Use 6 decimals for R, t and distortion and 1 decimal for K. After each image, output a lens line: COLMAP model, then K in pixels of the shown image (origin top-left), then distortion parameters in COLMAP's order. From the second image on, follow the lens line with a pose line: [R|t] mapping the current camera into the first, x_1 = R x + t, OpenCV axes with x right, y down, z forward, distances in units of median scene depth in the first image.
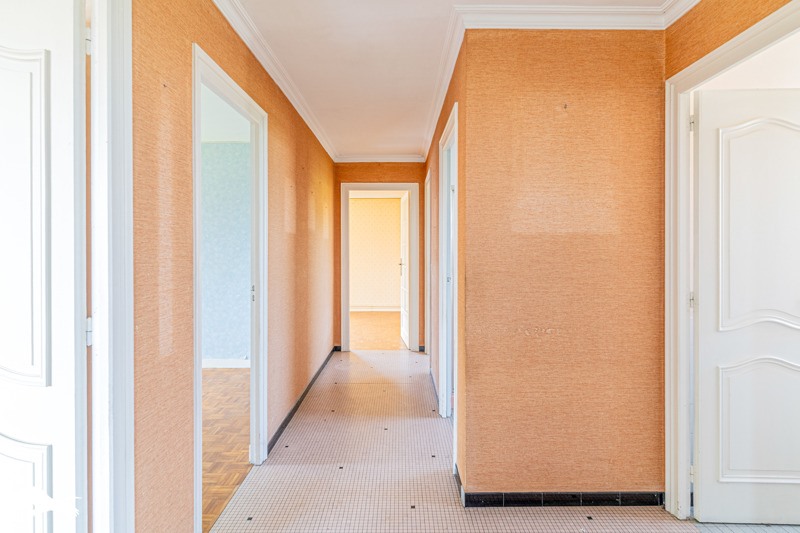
lens RADIAL K [[388.3, 0, 401.3], [0, 388.3, 250.4], [0, 0, 1]] dist [-0.000418, -0.000170]
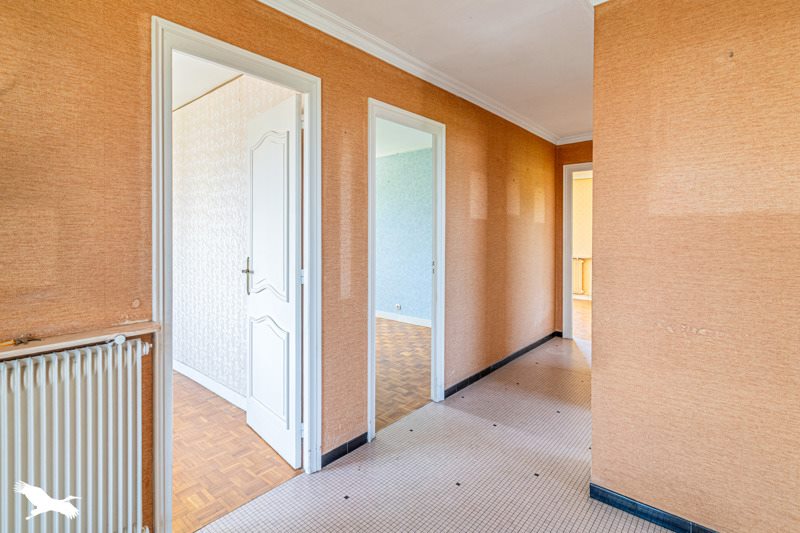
lens RADIAL K [[388.3, 0, 383.7], [0, 388.3, 234.8], [0, 0, 1]] dist [-0.000418, -0.000170]
pose [[0.740367, 0.004174, -0.672190, 0.431282], [-0.003593, 0.999991, 0.002251, 0.001295], [0.672193, 0.000749, 0.740375, -0.071617]]
